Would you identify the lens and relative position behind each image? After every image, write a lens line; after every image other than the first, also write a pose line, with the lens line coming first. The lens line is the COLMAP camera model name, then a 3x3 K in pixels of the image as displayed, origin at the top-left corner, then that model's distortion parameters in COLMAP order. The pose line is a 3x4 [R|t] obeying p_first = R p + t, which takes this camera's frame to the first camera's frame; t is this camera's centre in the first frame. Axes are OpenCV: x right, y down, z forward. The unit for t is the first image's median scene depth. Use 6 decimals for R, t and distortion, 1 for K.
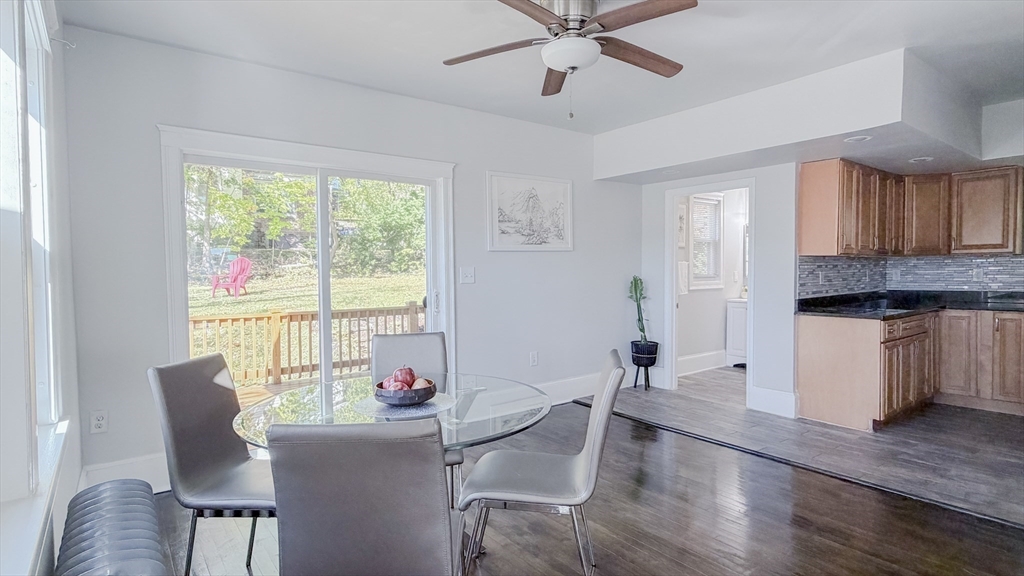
lens RADIAL K [[542.5, 0, 509.4], [0, 542.5, 287.8], [0, 0, 1]] dist [0.001200, -0.000208]
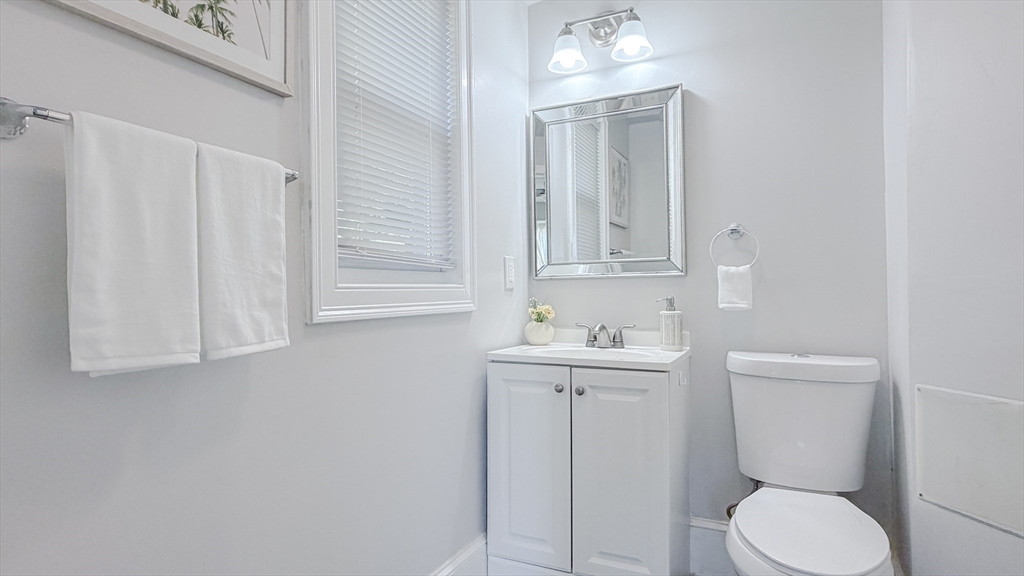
lens RADIAL K [[542.5, 0, 511.4], [0, 542.5, 291.8], [0, 0, 1]] dist [0.001200, -0.000208]
pose [[0.896826, 0.002210, 0.442379, 0.308859], [0.018305, 0.998946, -0.042099, 0.002313], [-0.442005, 0.045853, 0.895840, 0.794196]]
